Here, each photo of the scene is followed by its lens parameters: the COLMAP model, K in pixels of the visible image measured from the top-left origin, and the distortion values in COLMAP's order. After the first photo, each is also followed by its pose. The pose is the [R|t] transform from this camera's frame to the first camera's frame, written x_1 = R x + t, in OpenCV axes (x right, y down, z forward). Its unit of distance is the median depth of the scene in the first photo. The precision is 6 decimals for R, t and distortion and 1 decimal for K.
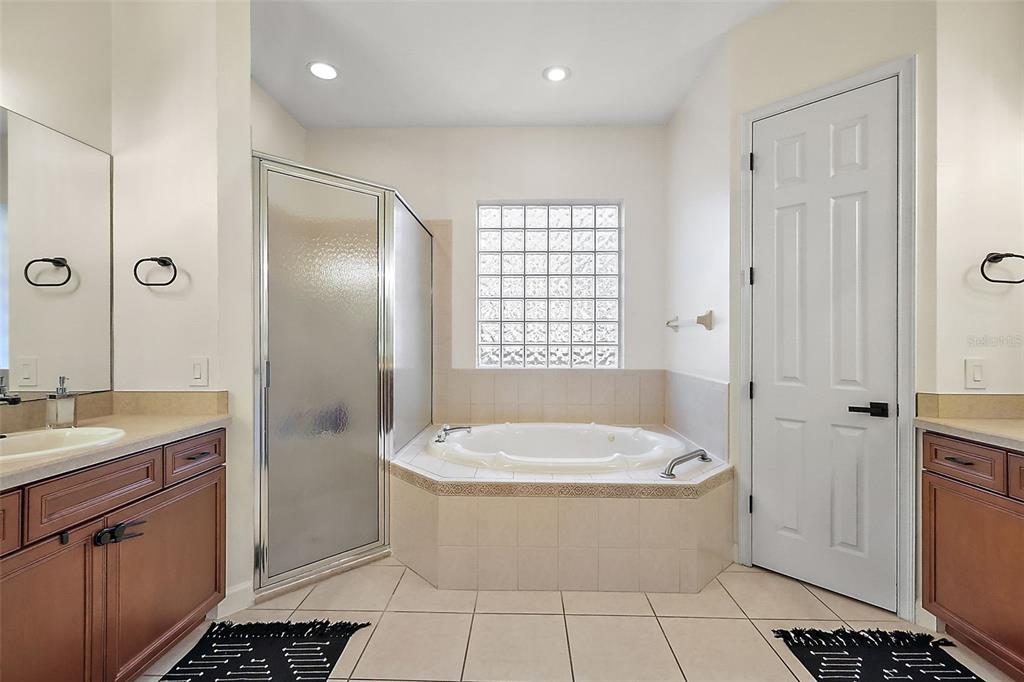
lens RADIAL K [[449.7, 0, 516.1], [0, 449.7, 340.6], [0, 0, 1]] dist [0.000822, -0.000403]
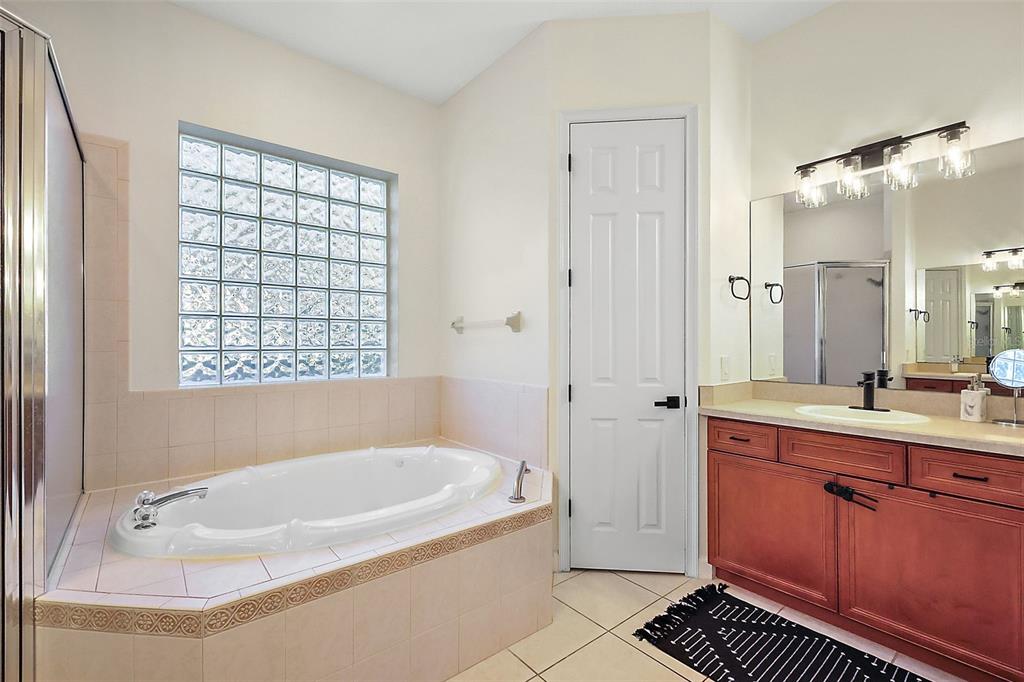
lens RADIAL K [[453.6, 0, 518.5], [0, 453.6, 343.7], [0, 0, 1]] dist [0.000710, 0.000496]
pose [[0.759547, -0.005029, 0.650433, -0.227018], [0.004295, 0.999987, 0.002716, -0.002315], [-0.650438, 0.000731, 0.759559, 0.333232]]
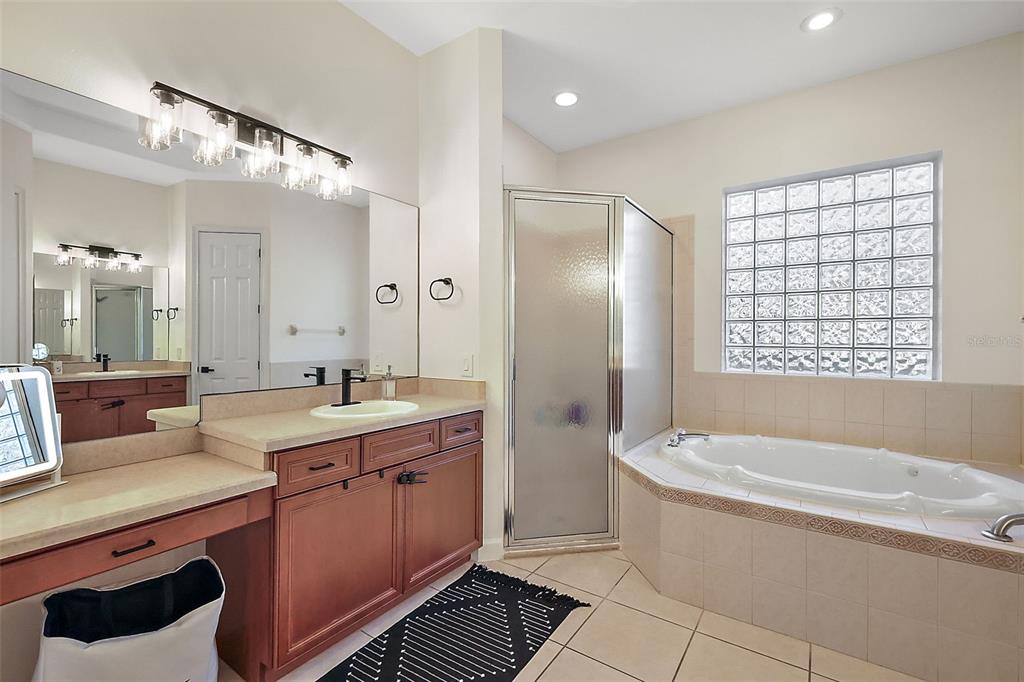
lens RADIAL K [[448.3, 0, 512.0], [0, 448.3, 341.0], [0, 0, 1]] dist [0.000823, -0.000017]
pose [[0.836231, 0.004145, -0.548362, 0.087357], [-0.004787, 0.999989, 0.000259, -0.000616], [0.548357, 0.002408, 0.836241, -0.000002]]
